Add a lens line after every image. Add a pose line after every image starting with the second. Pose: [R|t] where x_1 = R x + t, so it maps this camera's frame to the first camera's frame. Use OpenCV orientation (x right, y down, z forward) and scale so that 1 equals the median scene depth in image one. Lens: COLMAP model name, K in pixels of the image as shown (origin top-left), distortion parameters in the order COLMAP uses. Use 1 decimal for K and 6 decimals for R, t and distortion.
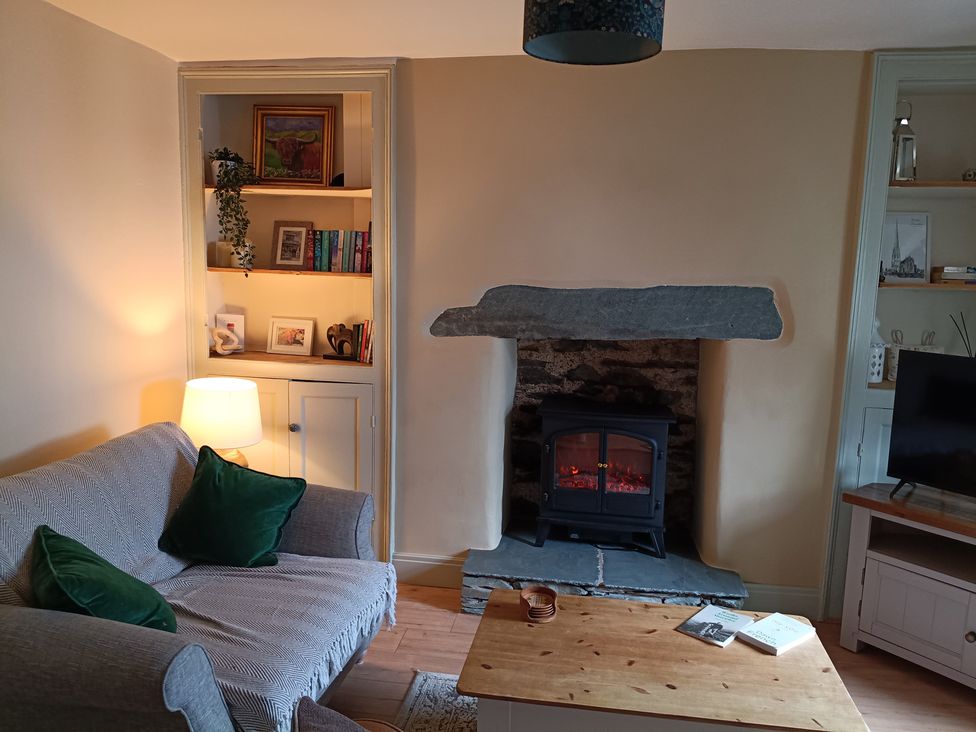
lens RADIAL K [[714.6, 0, 491.7], [0, 714.6, 371.9], [0, 0, 1]] dist [0.001962, -0.018780]
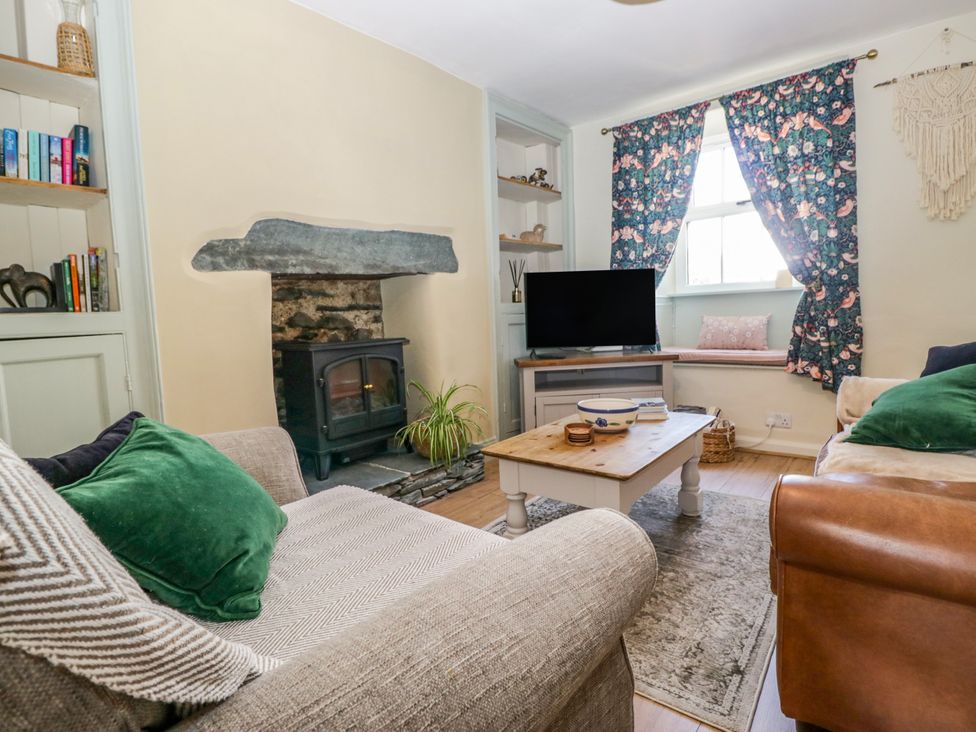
lens RADIAL K [[500.1, 0, 492.9], [0, 500.1, 357.3], [0, 0, 1]] dist [-0.009127, -0.010393]
pose [[0.526268, -0.120986, 0.841668, -0.401173], [0.181885, 0.982933, 0.027566, 0.098615], [-0.830638, 0.138580, 0.539292, 0.375937]]
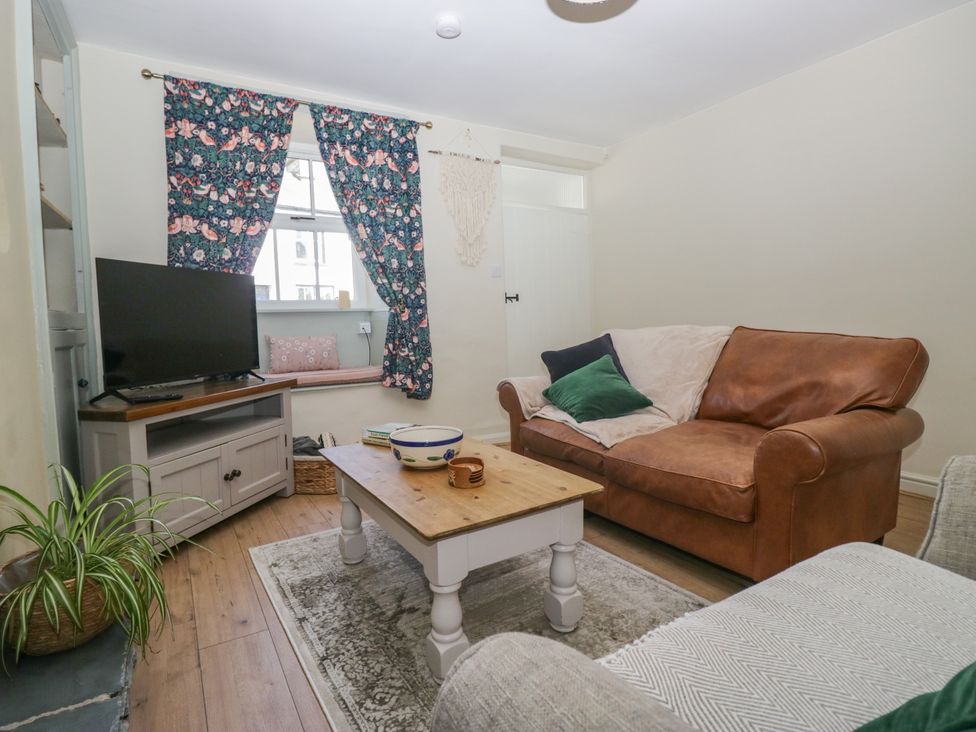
lens RADIAL K [[500.1, 0, 462.7], [0, 500.1, 361.6], [0, 0, 1]] dist [-0.009127, -0.010393]
pose [[-0.621788, -0.070791, 0.779979, -0.219098], [0.126394, 0.973781, 0.189141, 0.035031], [-0.772919, 0.216191, -0.596538, 0.872897]]
